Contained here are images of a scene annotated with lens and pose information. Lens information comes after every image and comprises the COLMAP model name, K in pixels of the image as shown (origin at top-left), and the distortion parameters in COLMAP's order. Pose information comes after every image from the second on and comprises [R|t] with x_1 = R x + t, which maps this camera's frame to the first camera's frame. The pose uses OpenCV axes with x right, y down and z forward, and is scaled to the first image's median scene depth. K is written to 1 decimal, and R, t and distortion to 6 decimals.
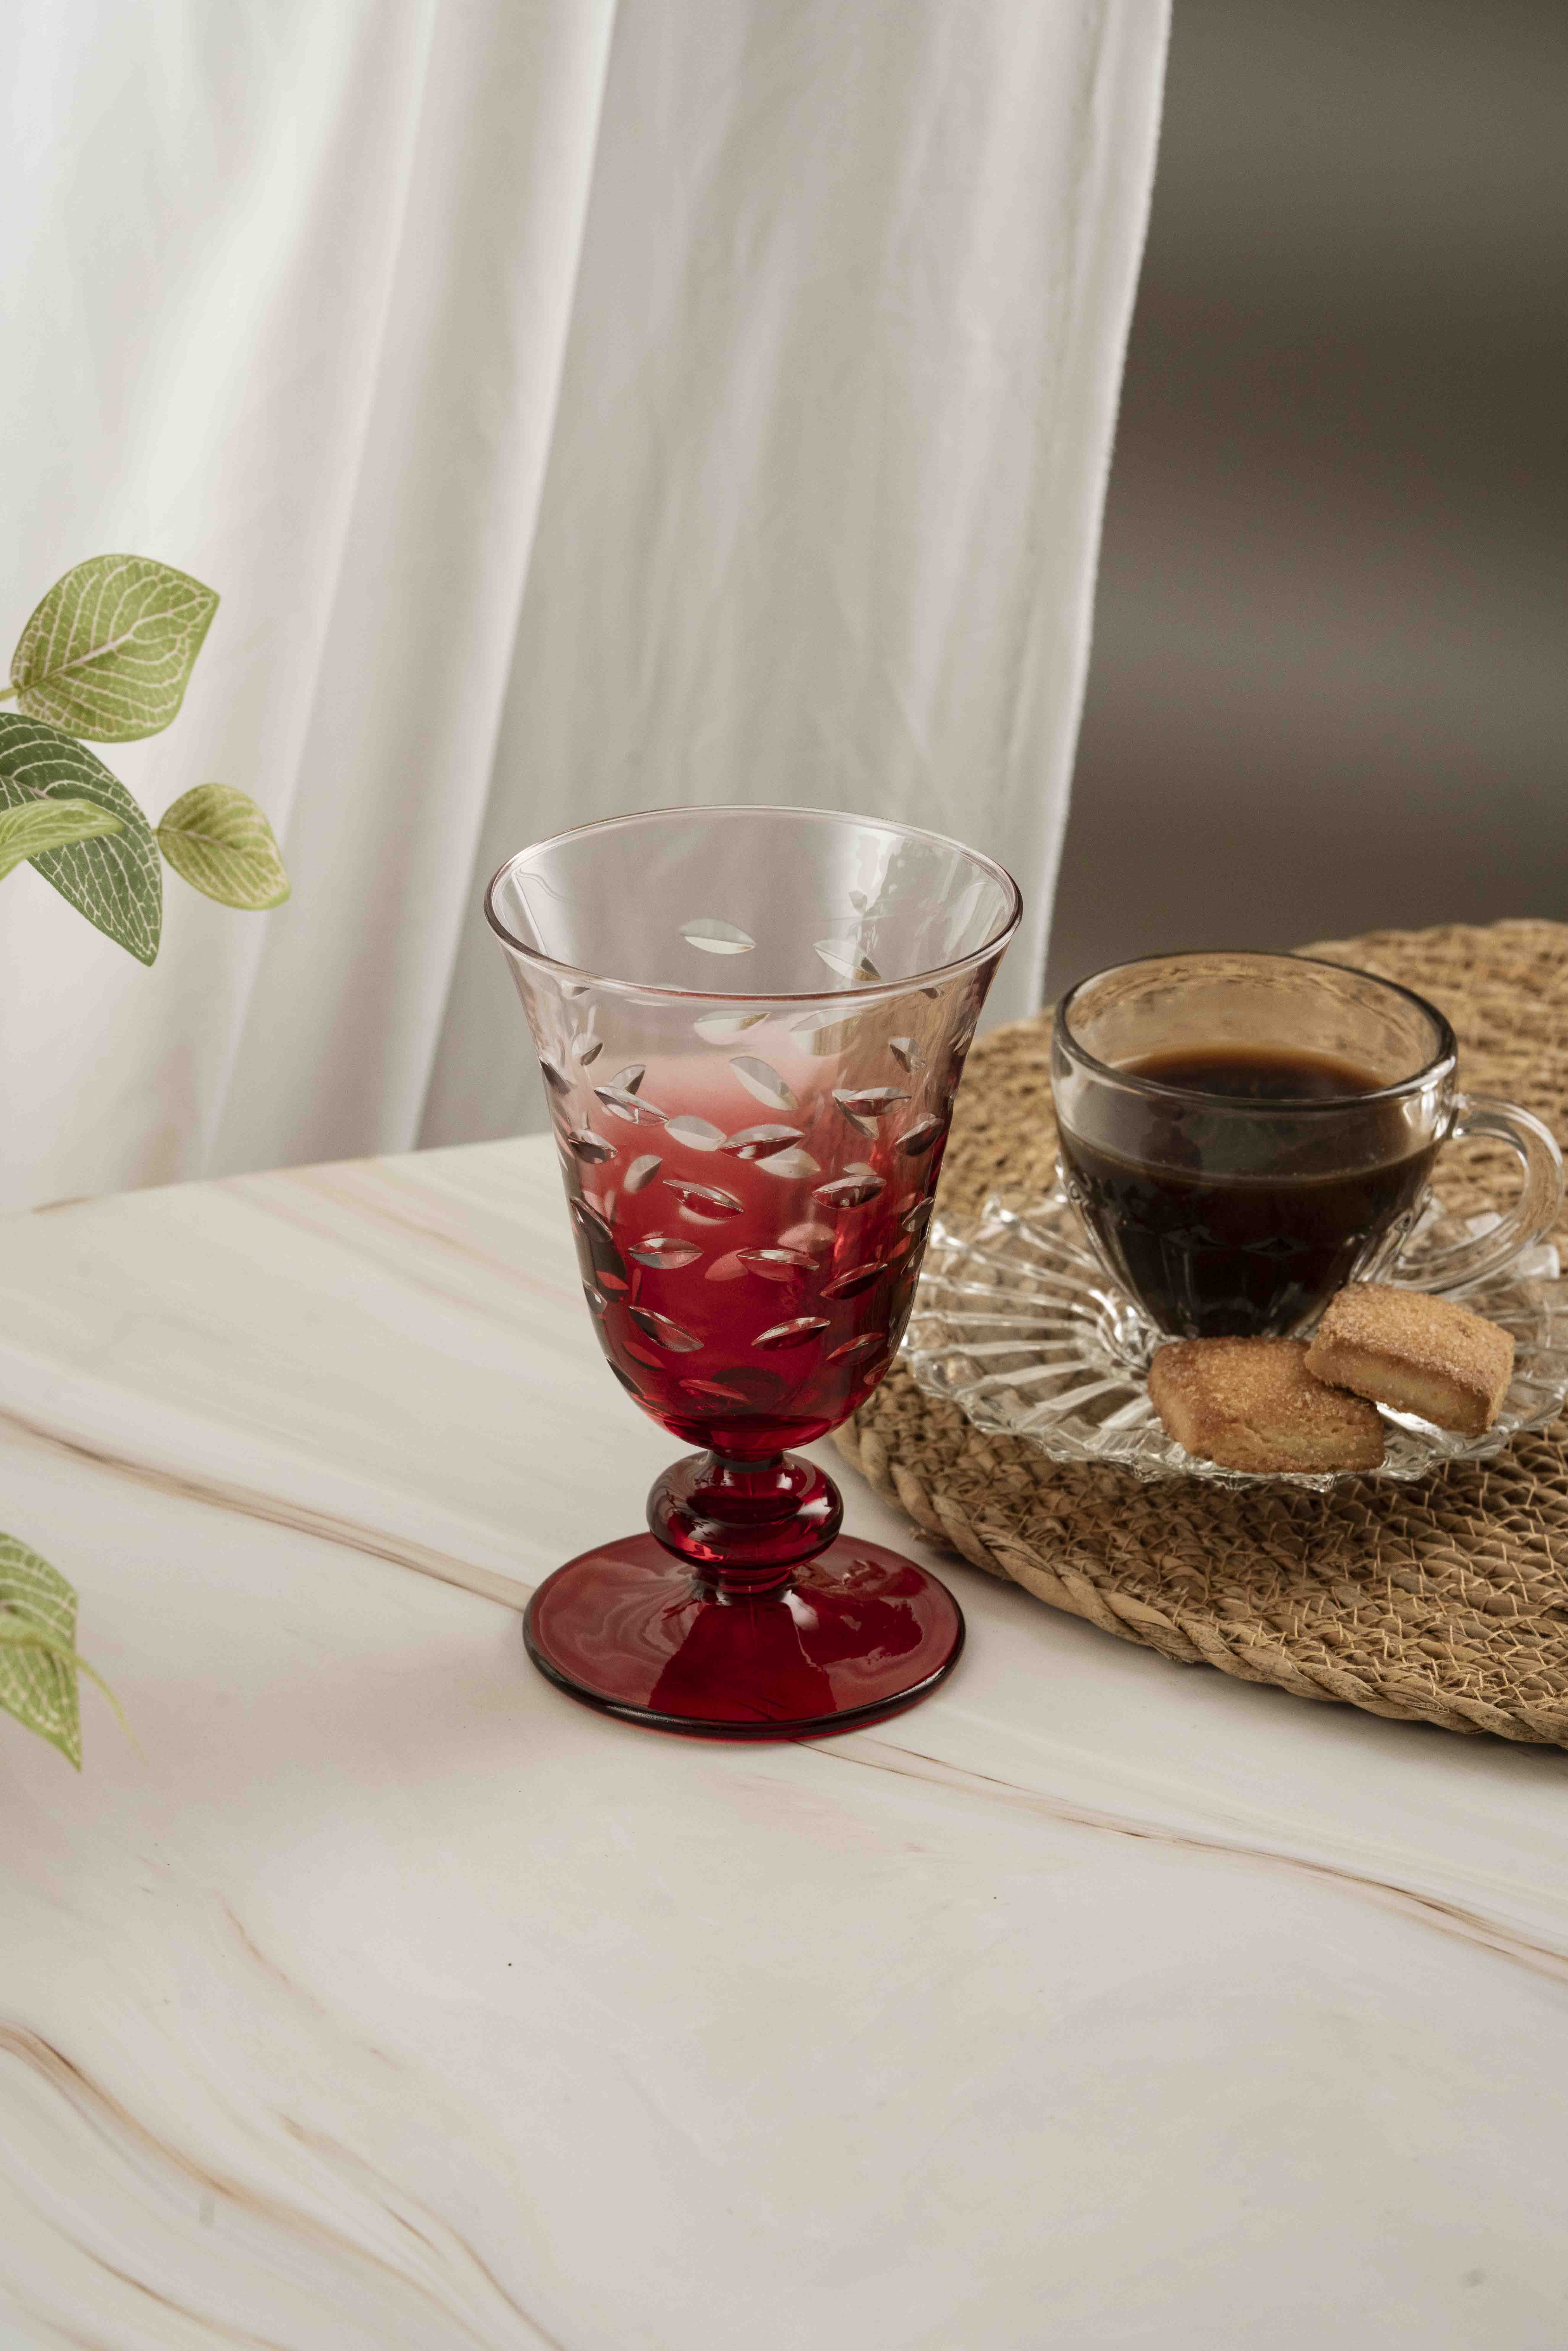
lens RADIAL K [[6222.4, 0, 710.9], [0, 6222.4, 1178.6], [0, 0, 1]] dist [-0.194243, -0.256406]
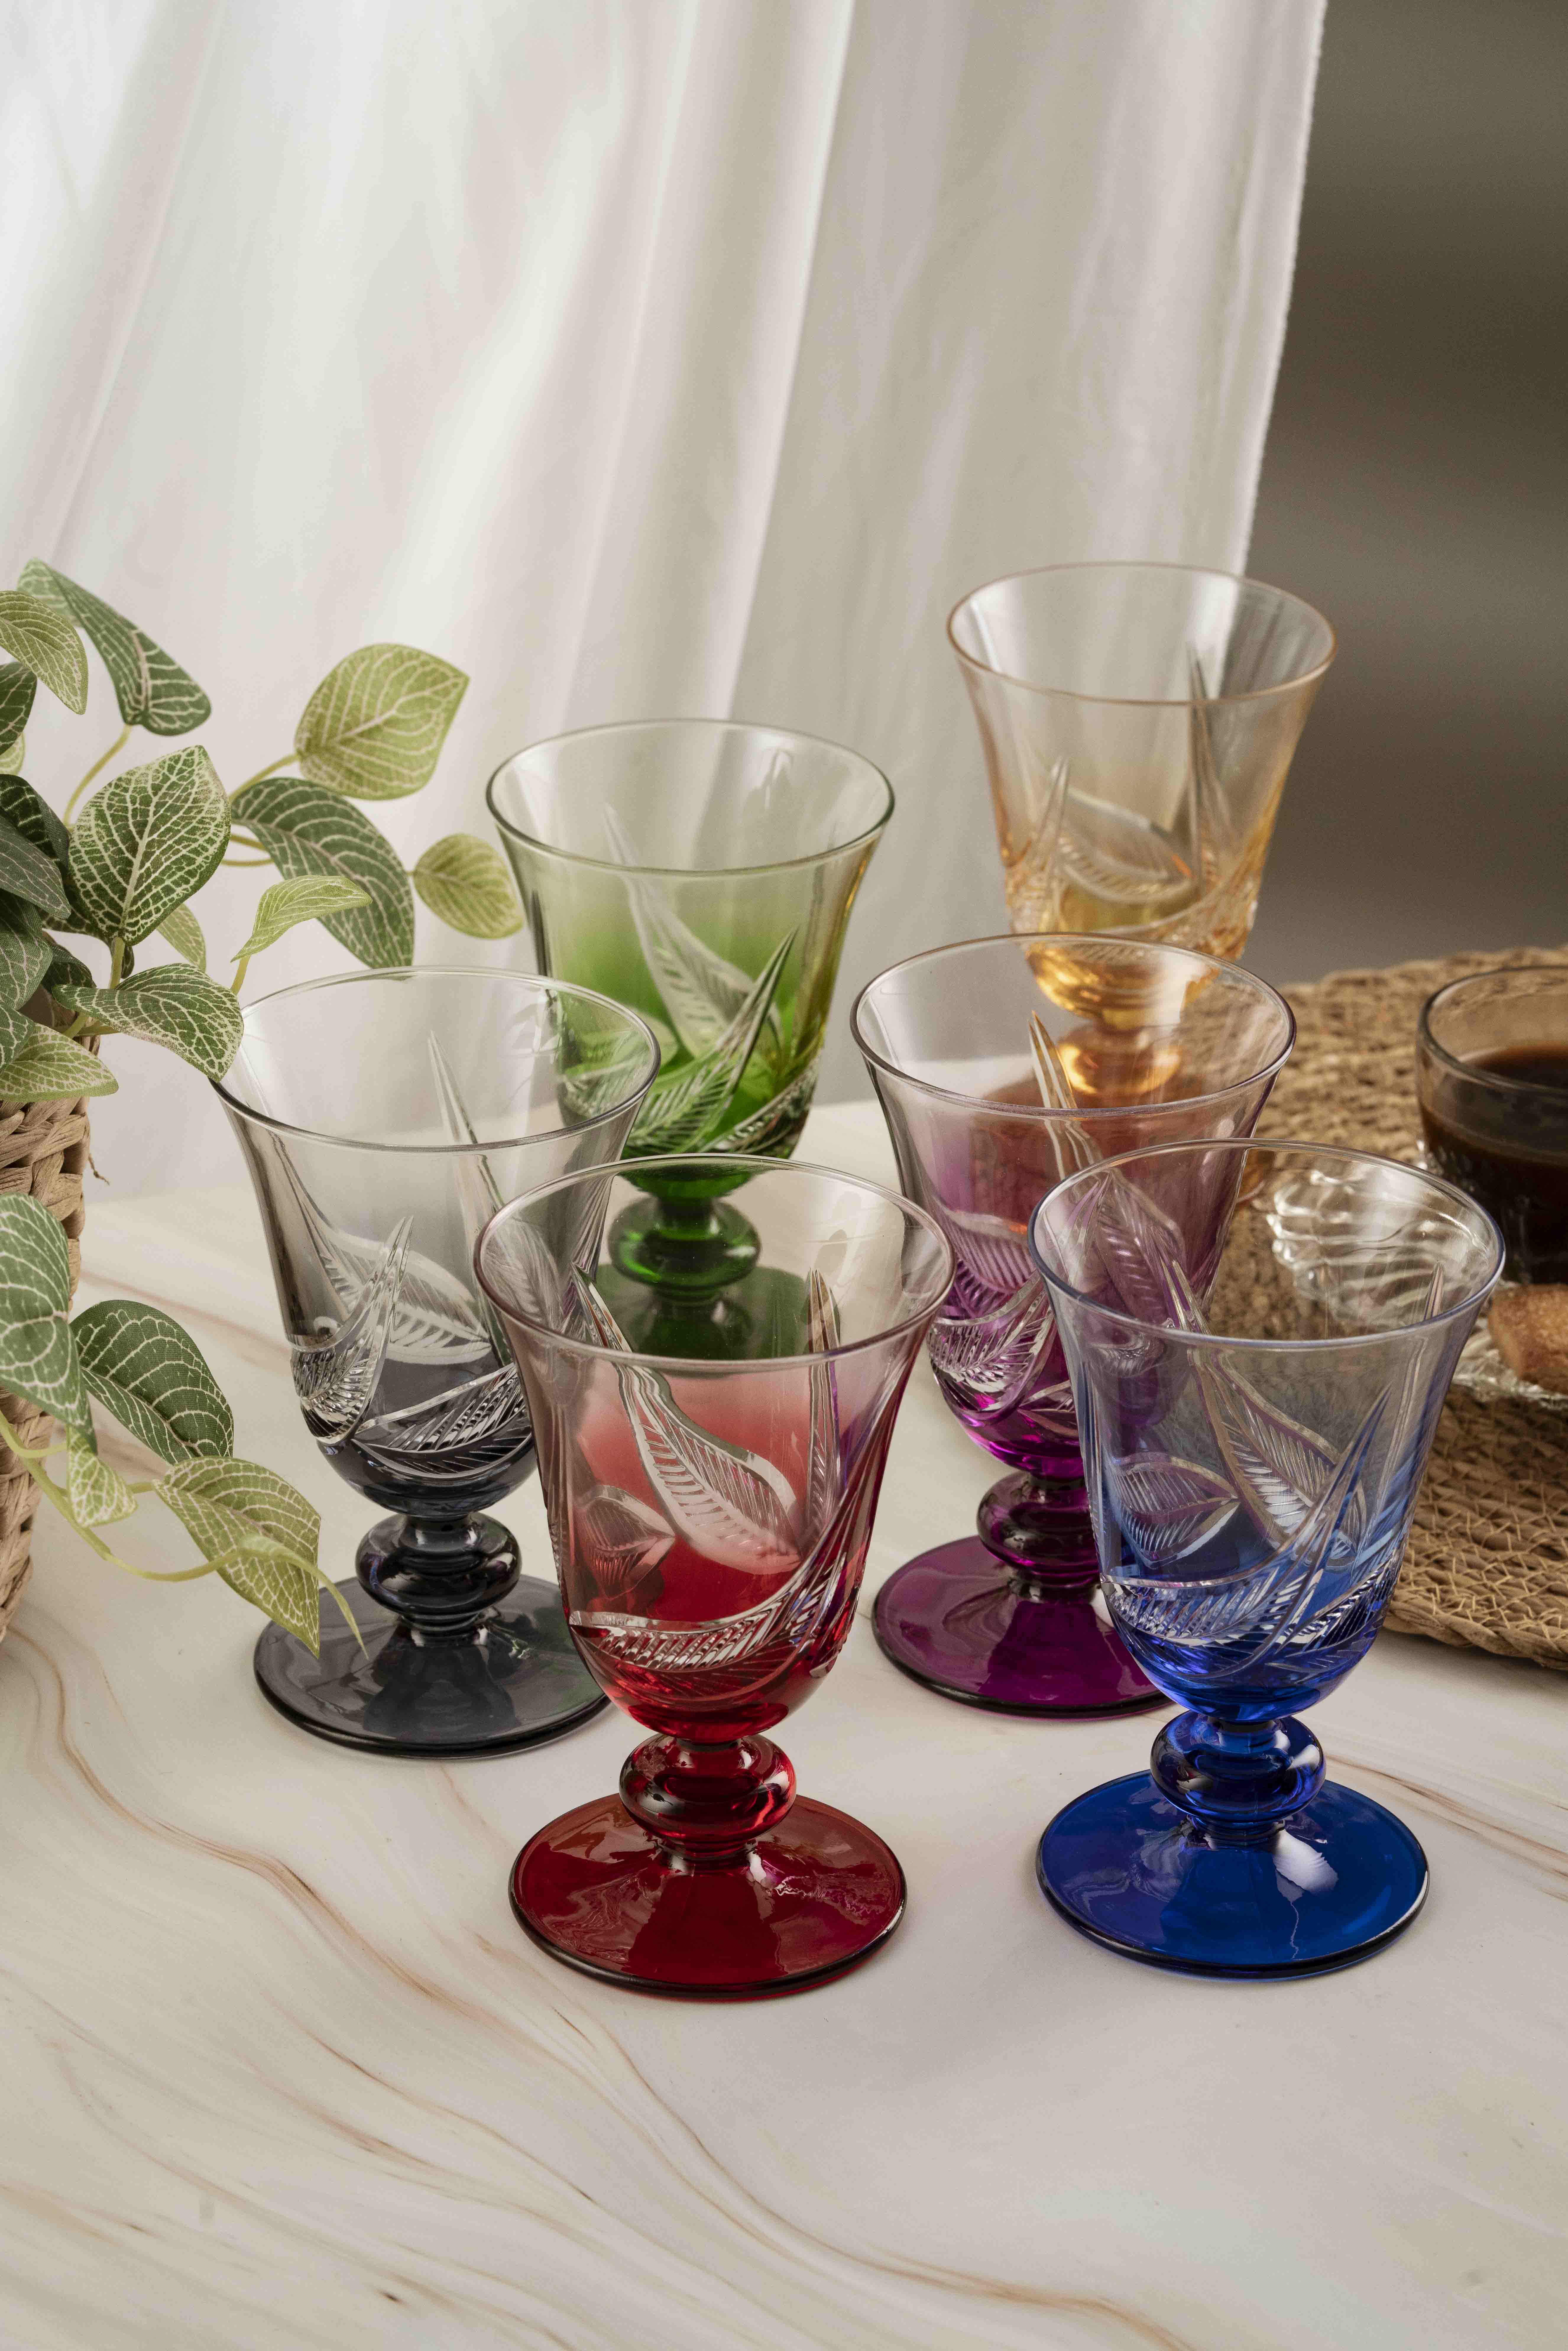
lens RADIAL K [[6080.7, 0, 784.0], [0, 6080.7, 1175.5], [0, 0, 1]] dist [-0.203466, 0.656249]
pose [[0.998913, 0.023658, -0.040164, 0.032674], [-0.022631, 0.999410, 0.025833, -0.029642], [0.040751, -0.024896, 0.998859, -0.186094]]
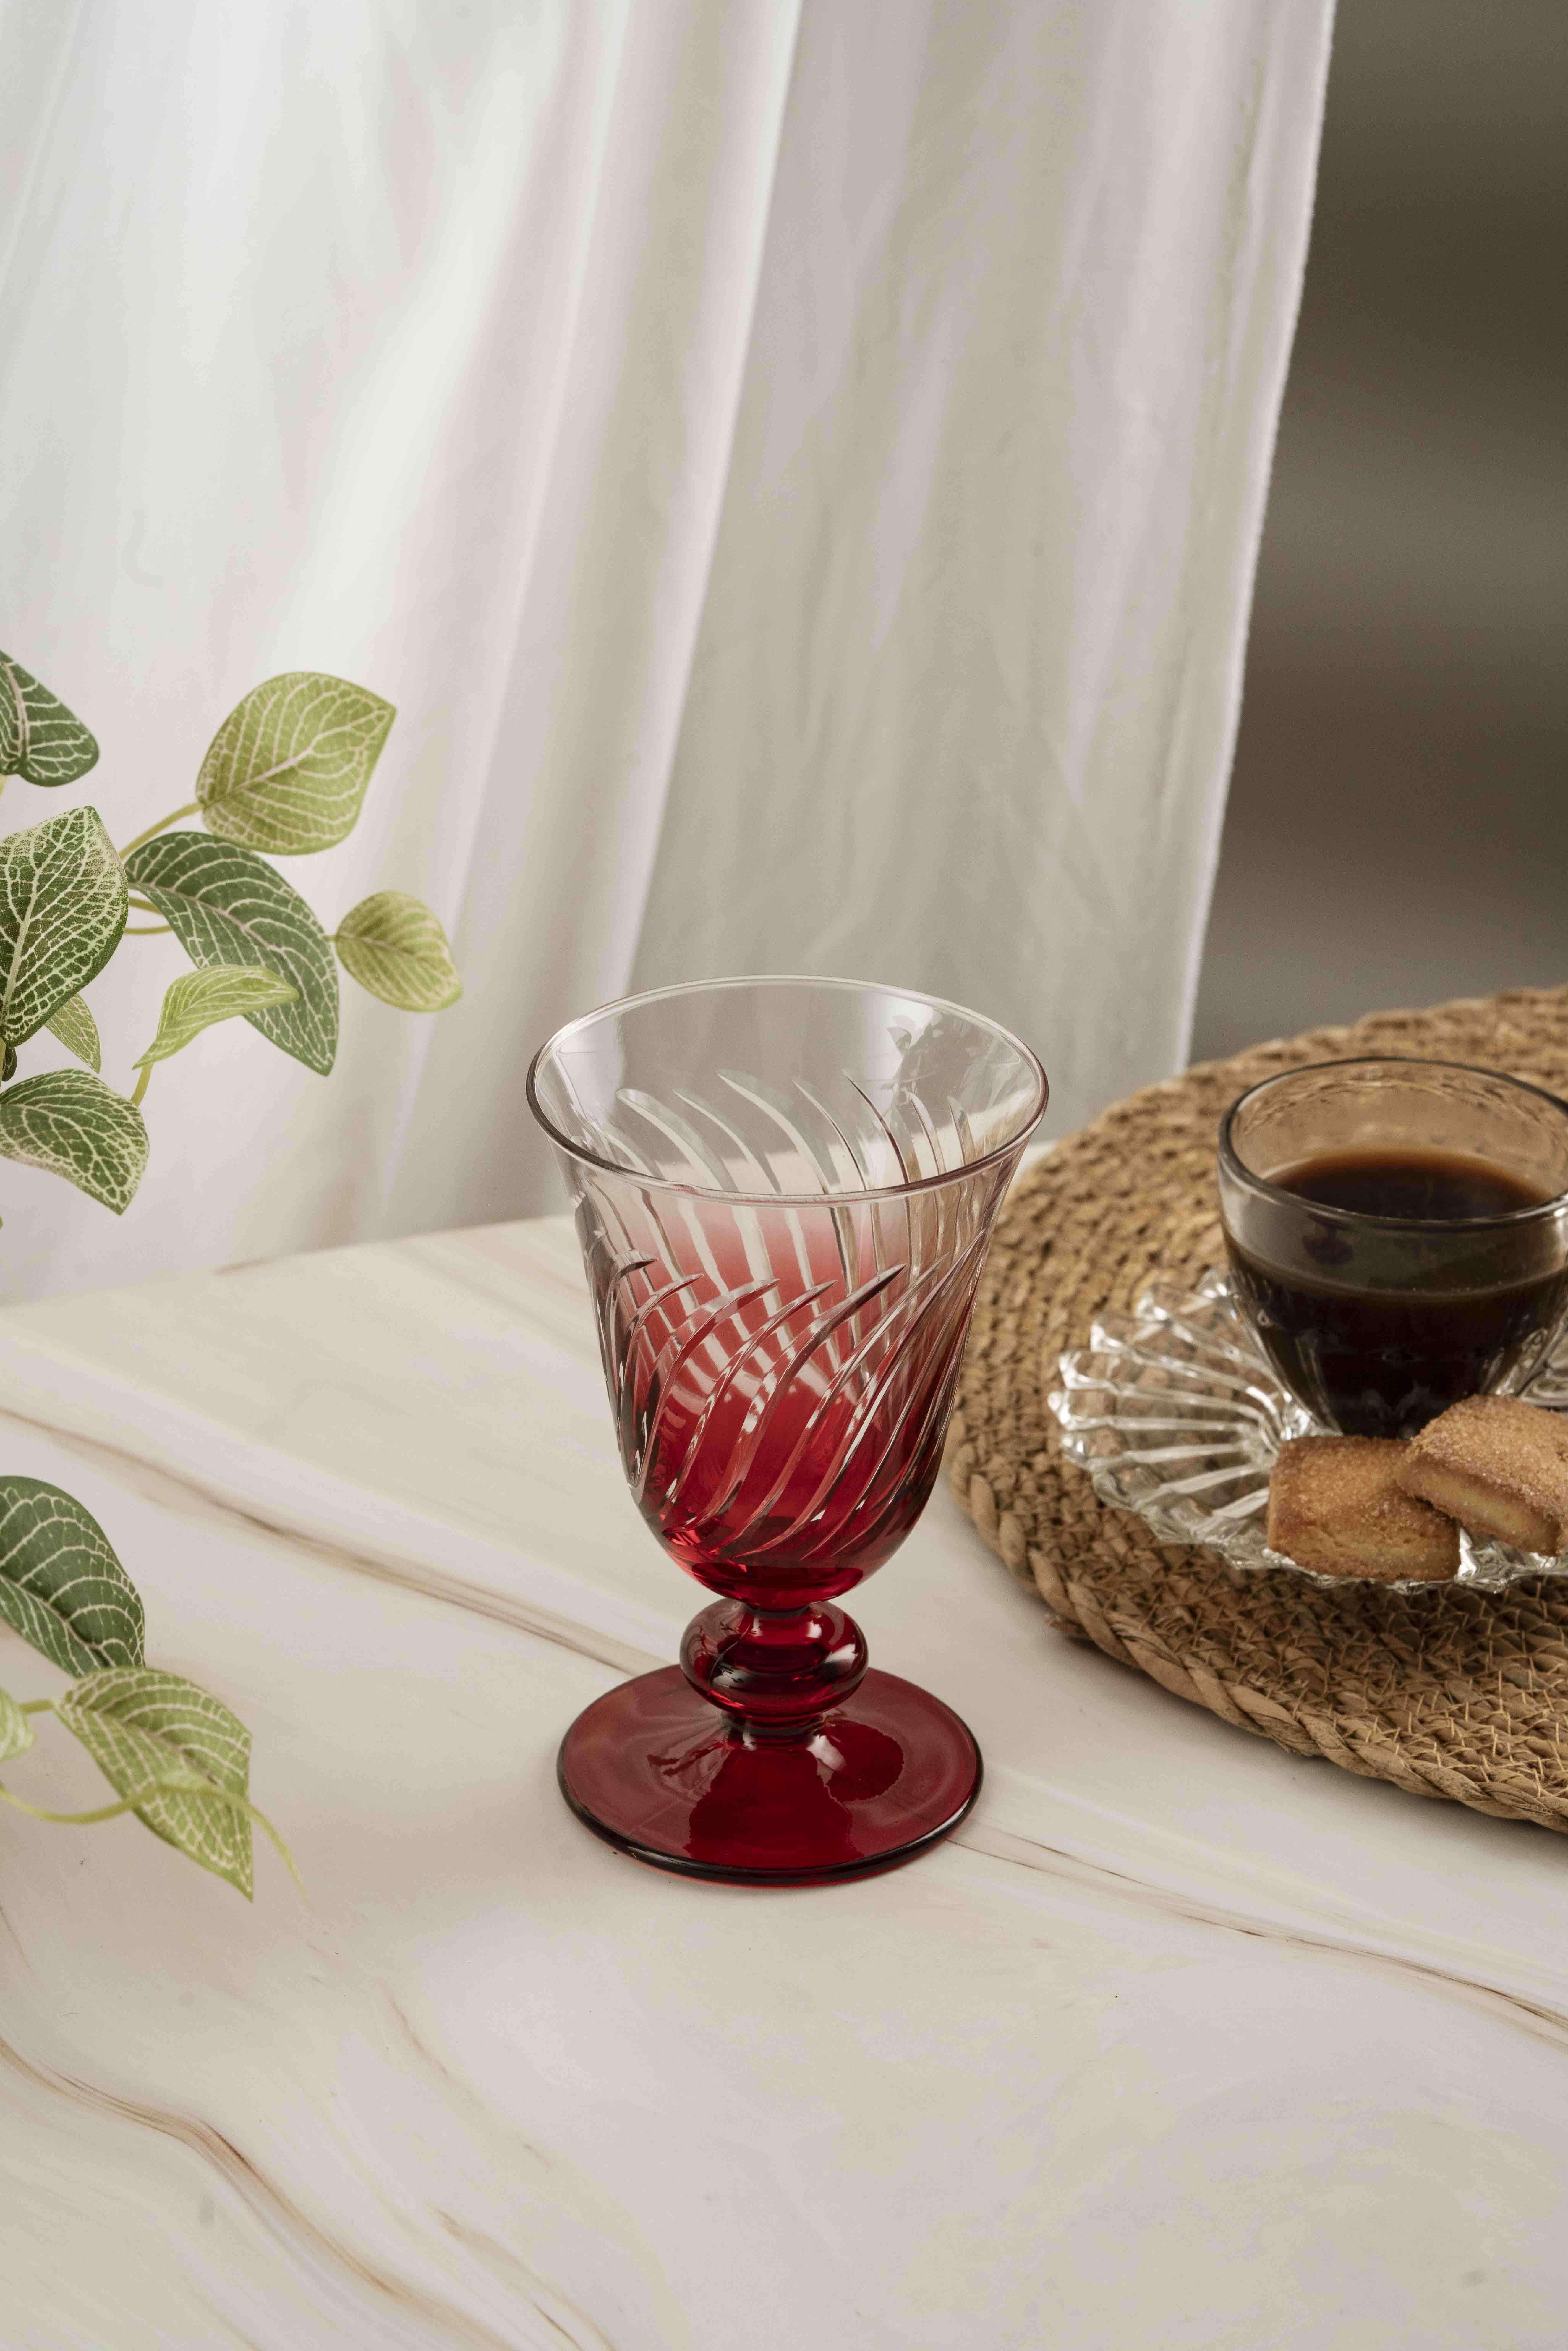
lens RADIAL K [[6222.4, 0, 710.9], [0, 6222.4, 1178.6], [0, 0, 1]] dist [-0.194243, -0.256406]
pose [[0.999466, 0.010791, -0.030858, 0.007074], [-0.009625, 0.999244, 0.037675, -0.056250], [0.031241, -0.037357, 0.998814, -0.047583]]
